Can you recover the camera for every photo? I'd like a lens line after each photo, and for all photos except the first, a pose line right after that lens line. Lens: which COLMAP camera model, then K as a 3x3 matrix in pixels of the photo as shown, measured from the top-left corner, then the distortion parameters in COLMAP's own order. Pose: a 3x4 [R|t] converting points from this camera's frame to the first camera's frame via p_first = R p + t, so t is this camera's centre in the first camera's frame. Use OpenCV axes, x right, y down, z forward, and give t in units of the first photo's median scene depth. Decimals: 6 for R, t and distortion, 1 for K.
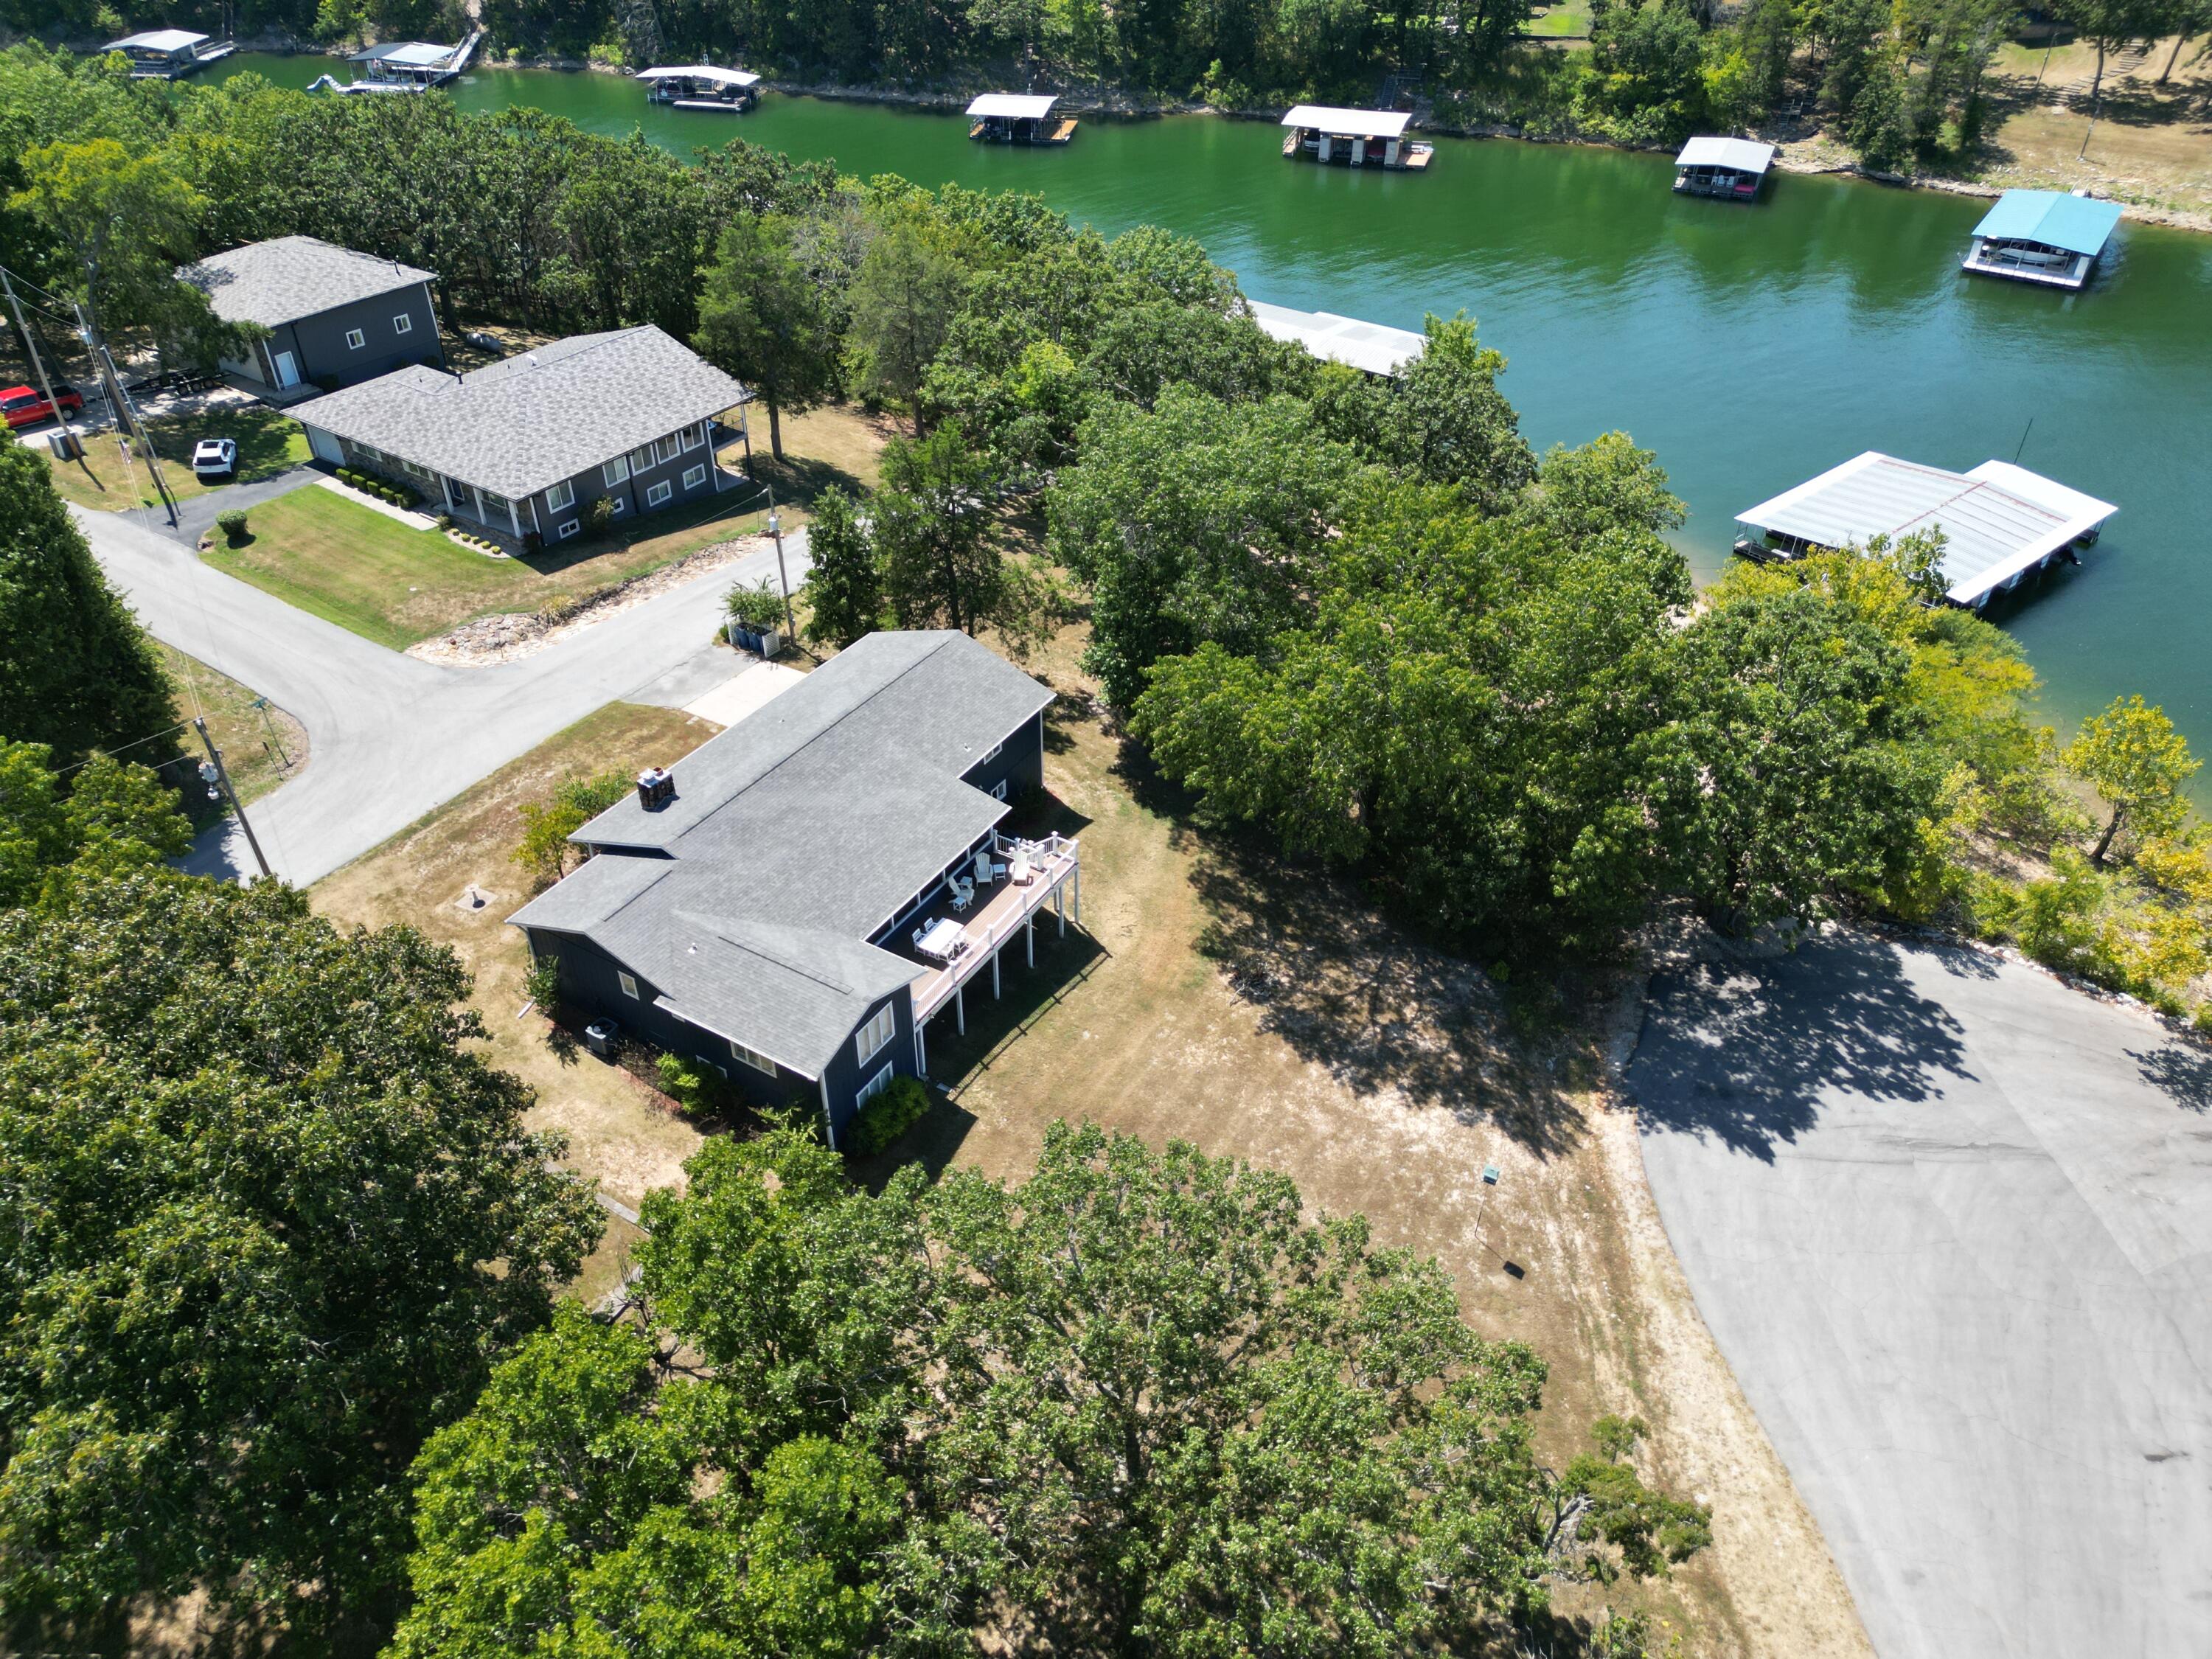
lens RADIAL K [[1600.9, 0, 1106.0], [0, 1600.9, 829.5], [0, 0, 1]] dist [0.087143, -0.068387]
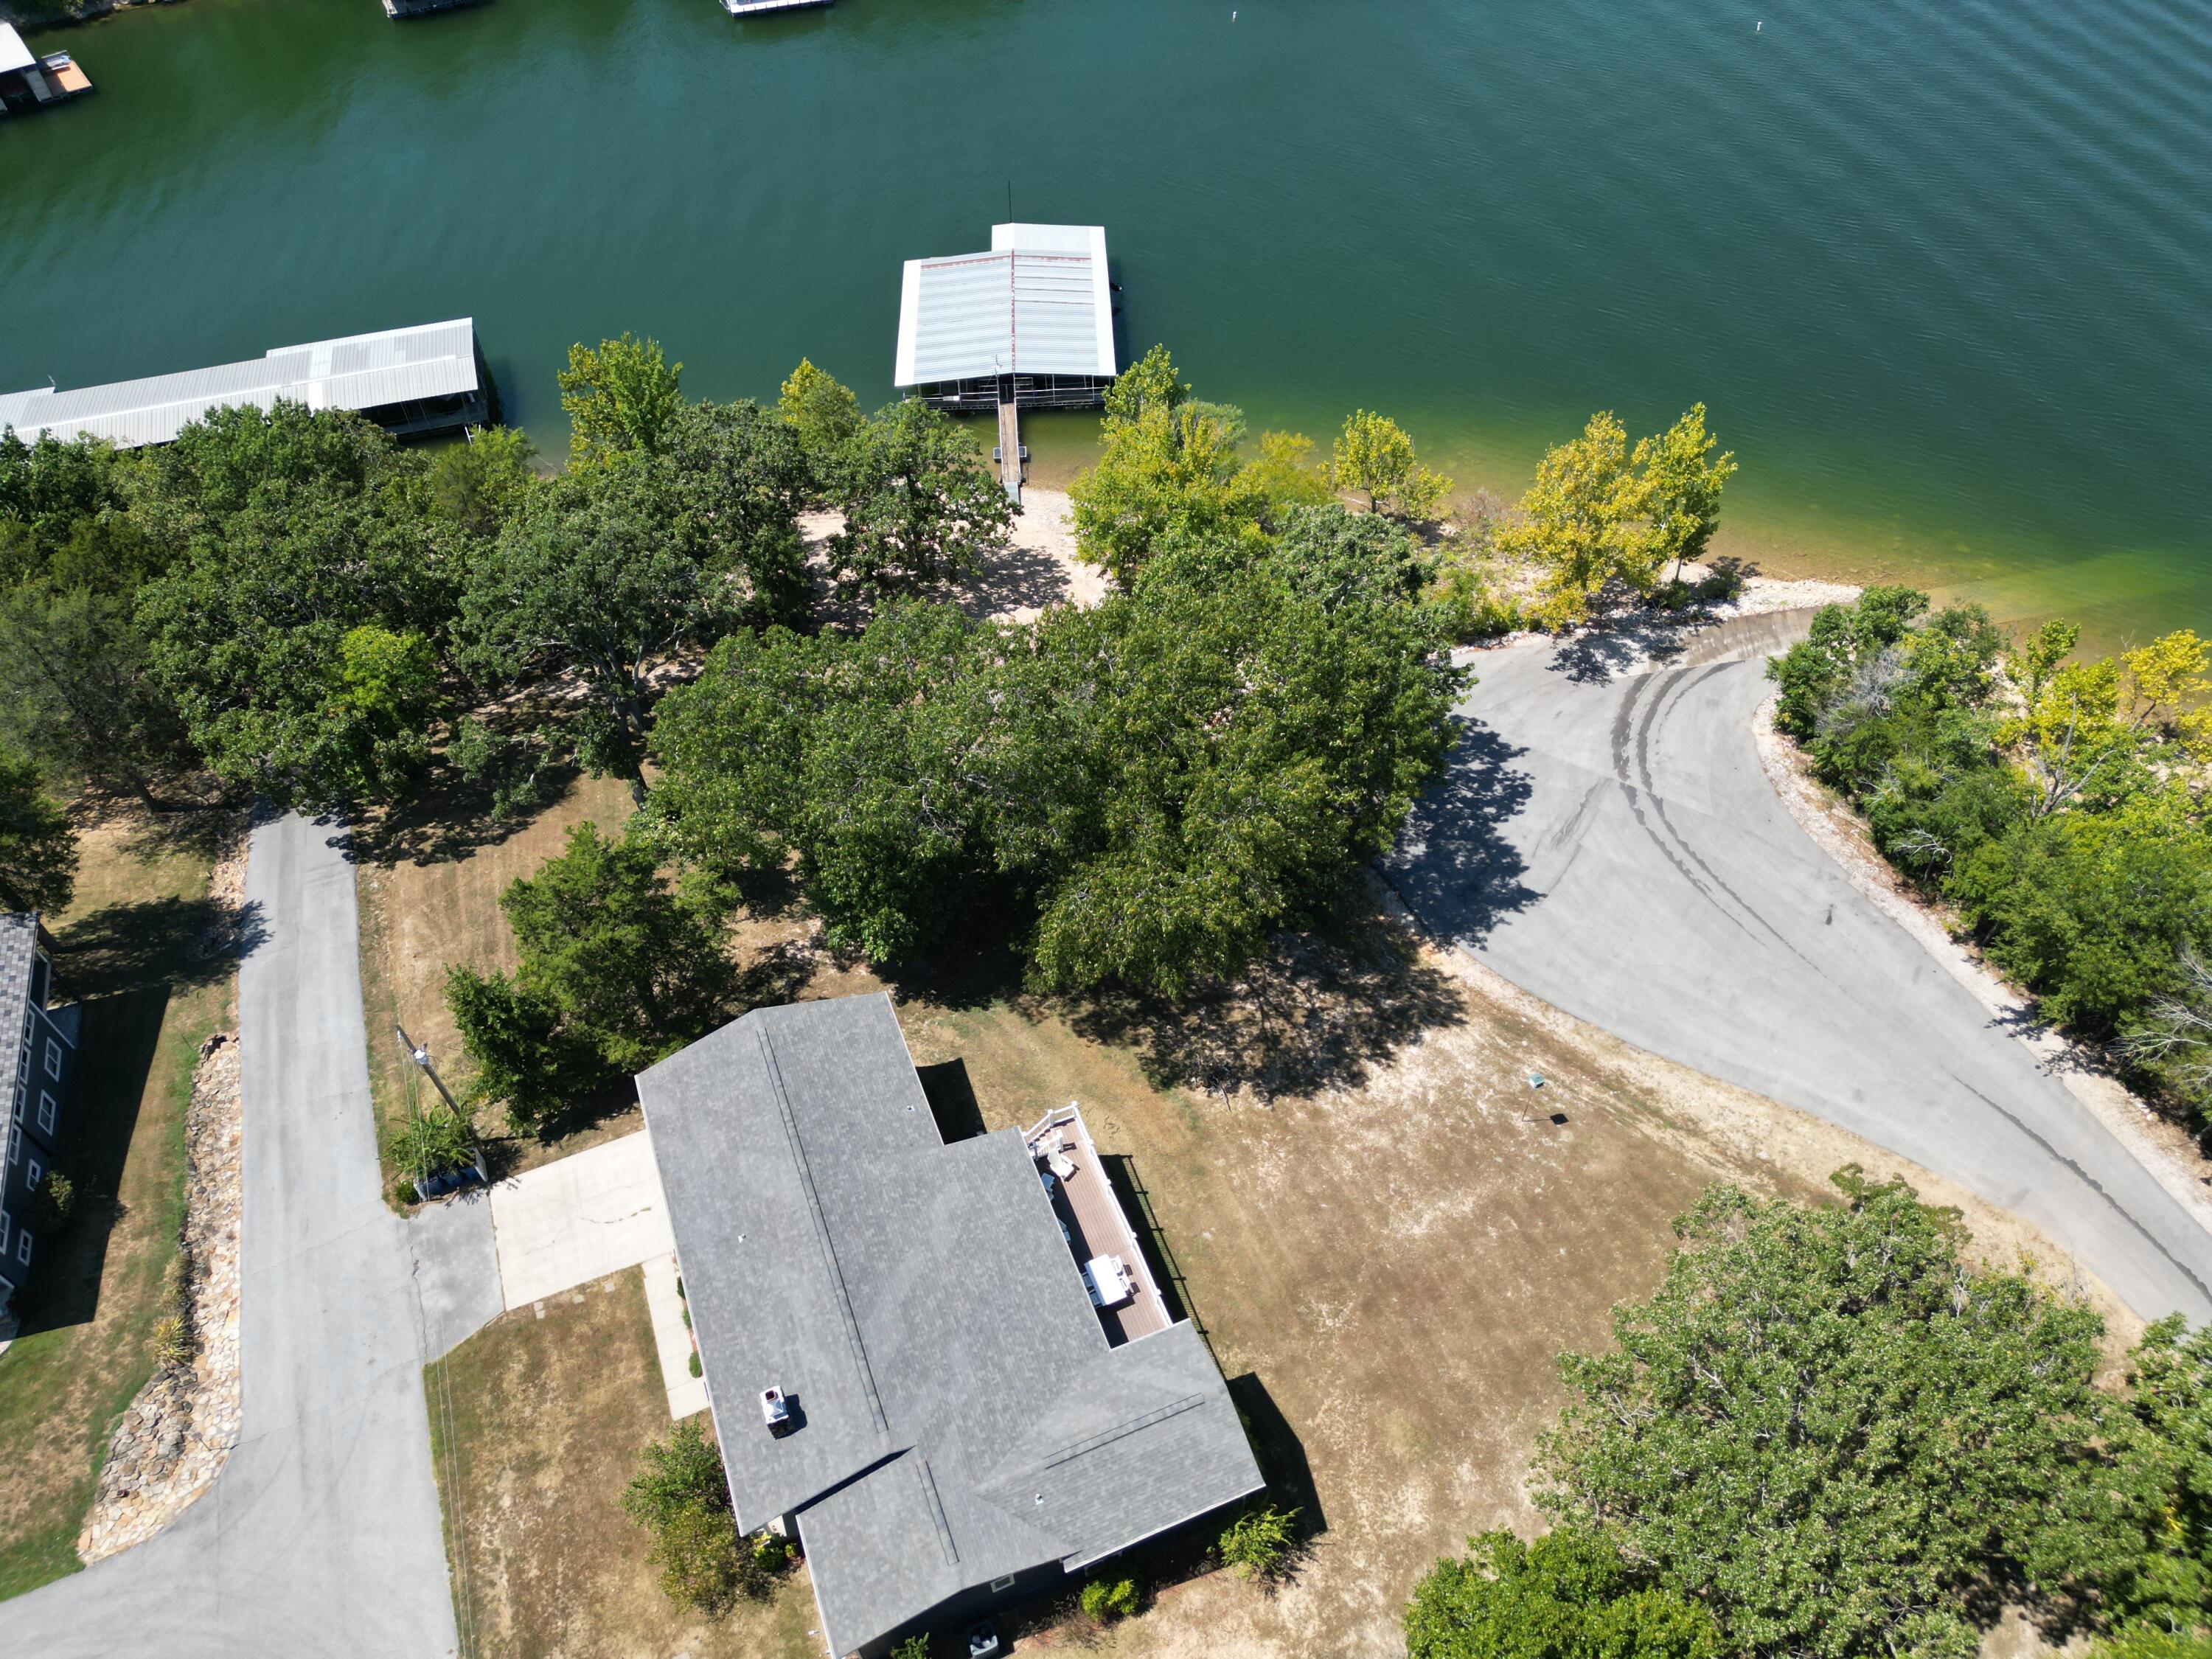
lens RADIAL K [[1600.9, 0, 1106.0], [0, 1600.9, 829.5], [0, 0, 1]] dist [0.087143, -0.068387]
pose [[0.595347, -0.612920, 0.519510, -0.386200], [0.496070, 0.789031, 0.362416, -0.434767], [-0.632041, 0.041950, 0.773799, 0.199043]]
